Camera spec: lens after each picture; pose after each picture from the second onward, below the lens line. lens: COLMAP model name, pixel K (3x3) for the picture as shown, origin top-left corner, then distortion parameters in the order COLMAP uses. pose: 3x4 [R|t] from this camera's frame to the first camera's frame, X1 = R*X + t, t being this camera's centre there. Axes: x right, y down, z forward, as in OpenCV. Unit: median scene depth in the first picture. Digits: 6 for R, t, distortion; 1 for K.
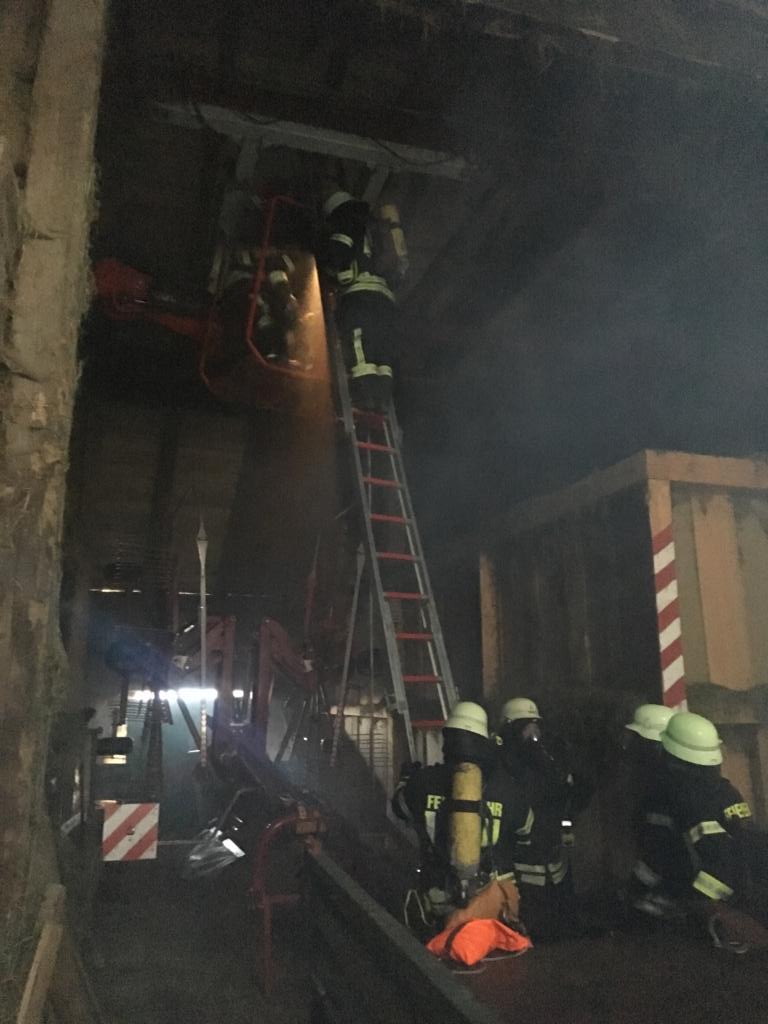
lens RADIAL K [[858.3, 0, 385.0], [0, 858.3, 511.7], [0, 0, 1]] dist [0.103056, -0.157537]
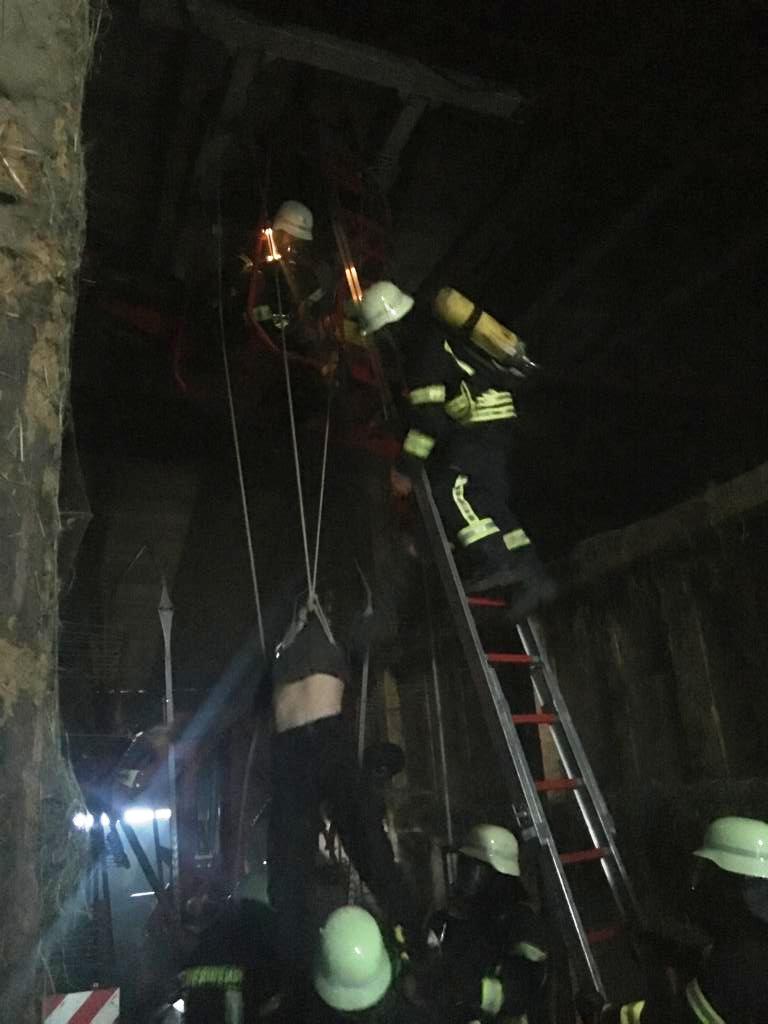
lens RADIAL K [[858.3, 0, 379.4], [0, 858.3, 515.0], [0, 0, 1]] dist [0.103056, -0.157537]
pose [[0.993947, -0.033030, 0.104779, -0.141944], [0.043500, 0.994109, -0.099275, 0.046205], [-0.100882, 0.103232, 0.989528, 0.310477]]
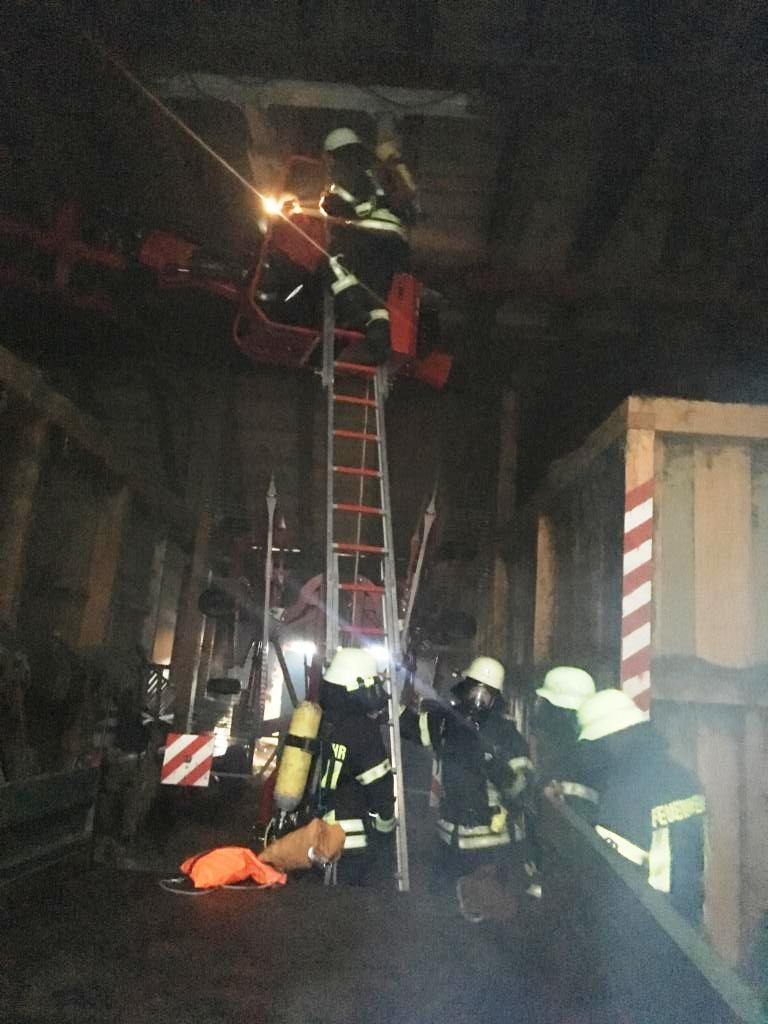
lens RADIAL K [[858.3, 0, 385.9], [0, 858.3, 516.6], [0, 0, 1]] dist [0.103056, -0.157537]
pose [[0.951481, 0.020942, -0.306995, 0.338813], [-0.010674, 0.999327, 0.035087, 0.025093], [0.307523, -0.030108, 0.951064, 0.056947]]
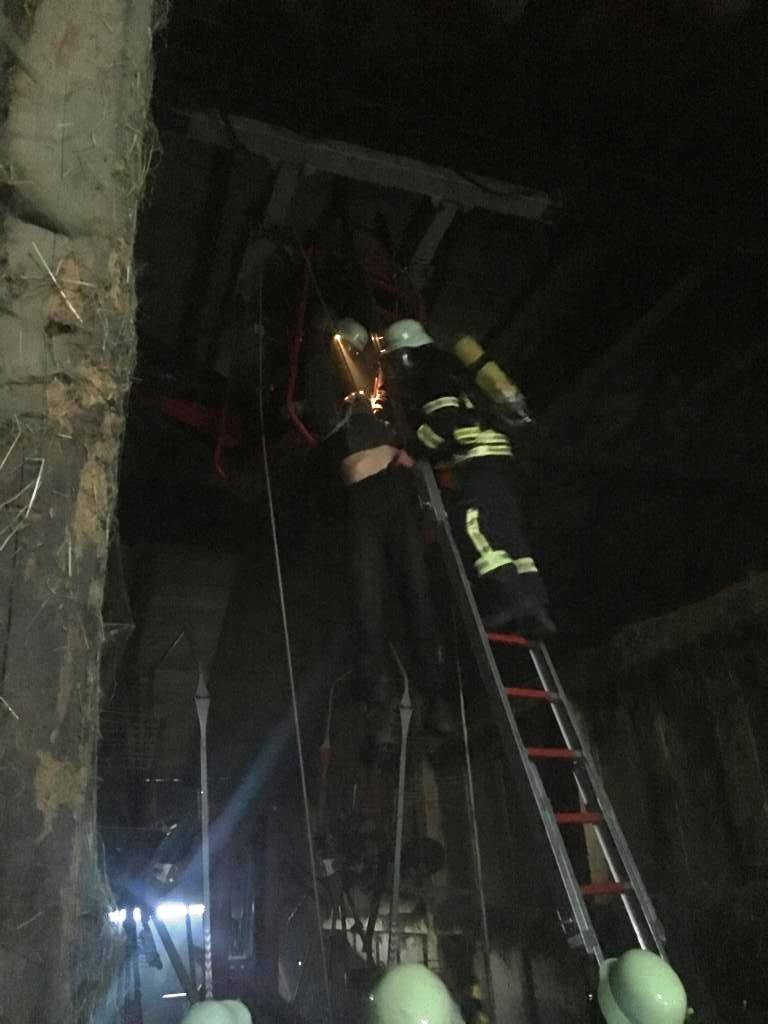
lens RADIAL K [[858.3, 0, 380.3], [0, 858.3, 514.6], [0, 0, 1]] dist [0.103056, -0.157537]
pose [[0.997380, -0.029735, 0.065948, -0.141389], [0.042050, 0.980091, -0.194045, 0.040063], [-0.058865, 0.196309, 0.978774, 0.305151]]
